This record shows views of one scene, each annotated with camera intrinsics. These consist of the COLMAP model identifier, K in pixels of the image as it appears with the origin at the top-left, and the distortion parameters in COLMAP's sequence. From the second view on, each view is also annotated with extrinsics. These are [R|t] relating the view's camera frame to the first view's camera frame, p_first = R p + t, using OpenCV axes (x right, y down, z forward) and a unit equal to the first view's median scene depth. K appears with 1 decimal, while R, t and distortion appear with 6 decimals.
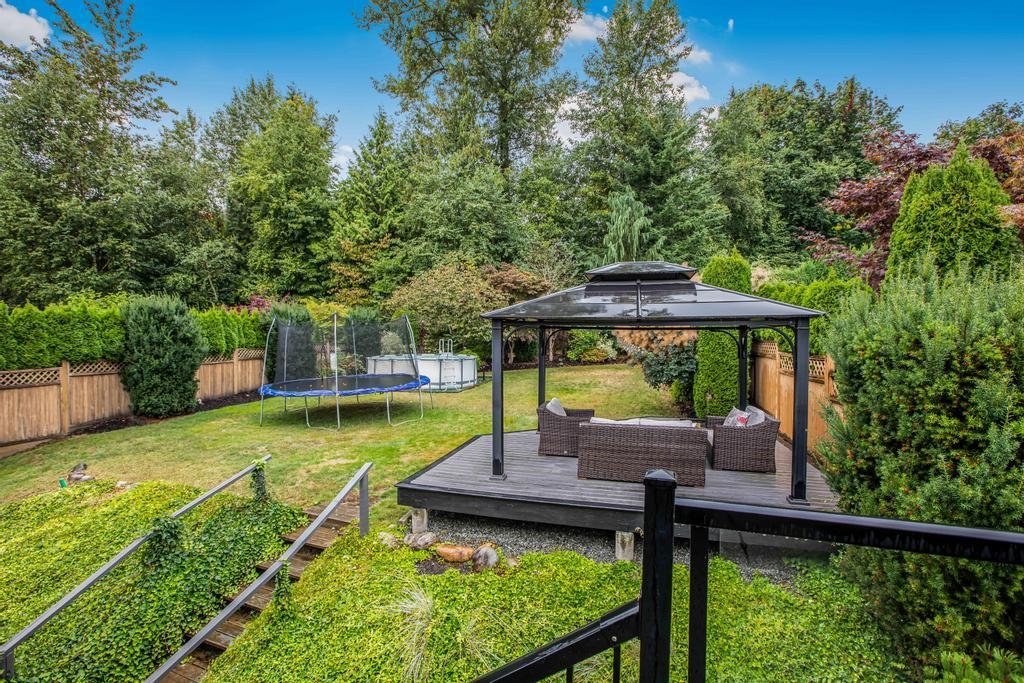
lens RADIAL K [[485.9, 0, 518.0], [0, 485.9, 343.2], [0, 0, 1]] dist [0.006052, 0.005191]
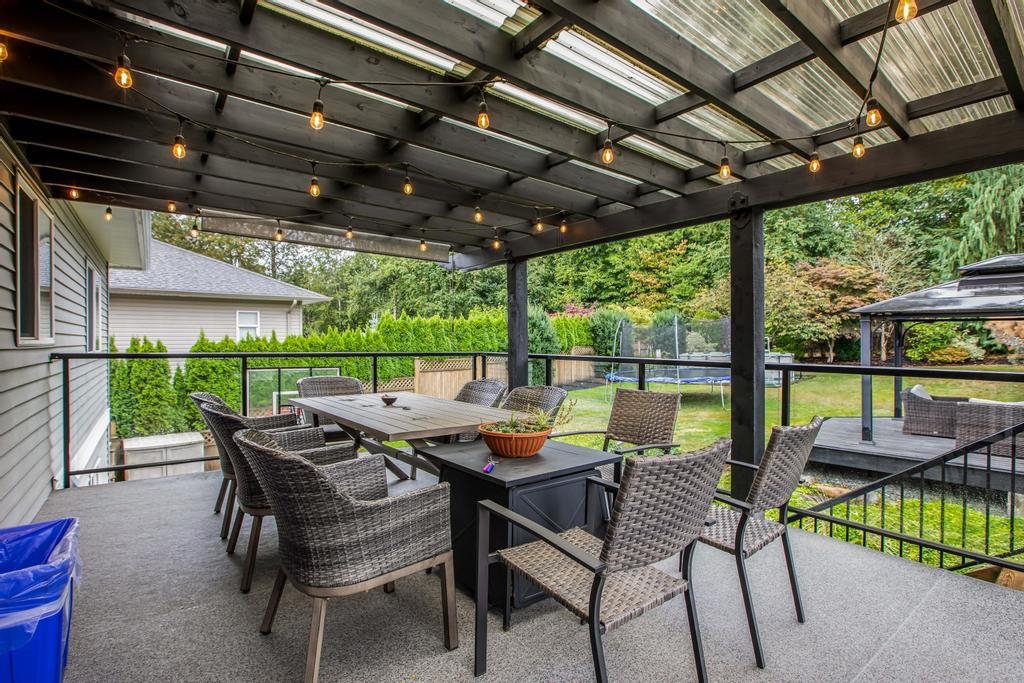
lens RADIAL K [[485.9, 0, 511.2], [0, 485.9, 340.2], [0, 0, 1]] dist [0.006052, 0.005191]
pose [[0.849972, -0.006387, -0.526789, -0.036047], [0.000374, 0.999934, -0.011520, 0.007168], [0.526827, 0.009595, 0.849918, -0.122657]]
